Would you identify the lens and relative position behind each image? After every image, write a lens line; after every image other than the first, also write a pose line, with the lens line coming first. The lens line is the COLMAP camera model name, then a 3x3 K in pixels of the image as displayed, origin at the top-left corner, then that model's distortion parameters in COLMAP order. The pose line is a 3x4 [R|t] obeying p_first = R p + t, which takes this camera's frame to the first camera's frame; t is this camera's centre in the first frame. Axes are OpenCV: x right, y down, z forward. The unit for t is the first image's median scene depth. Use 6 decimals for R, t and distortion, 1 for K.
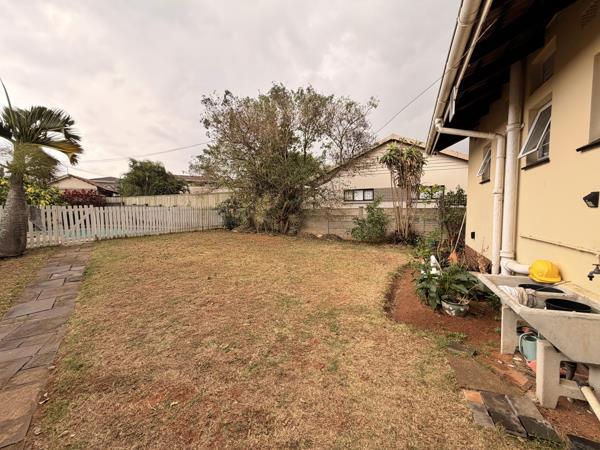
lens RADIAL K [[241.0, 0, 303.8], [0, 241.0, 225.0], [0, 0, 1]] dist [-0.000417, 0.000457]
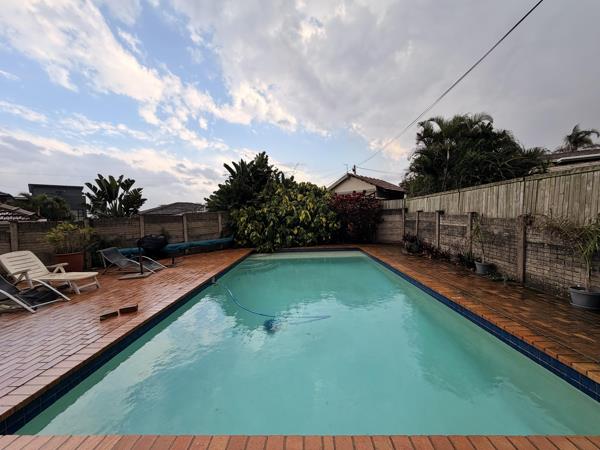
lens RADIAL K [[241.0, 0, 291.8], [0, 241.0, 225.6], [0, 0, 1]] dist [-0.000417, 0.000457]
pose [[0.357245, 0.032105, -0.933459, -0.322877], [-0.028537, 0.999318, 0.023449, -0.059585], [0.933575, 0.018261, 0.357918, 0.560443]]
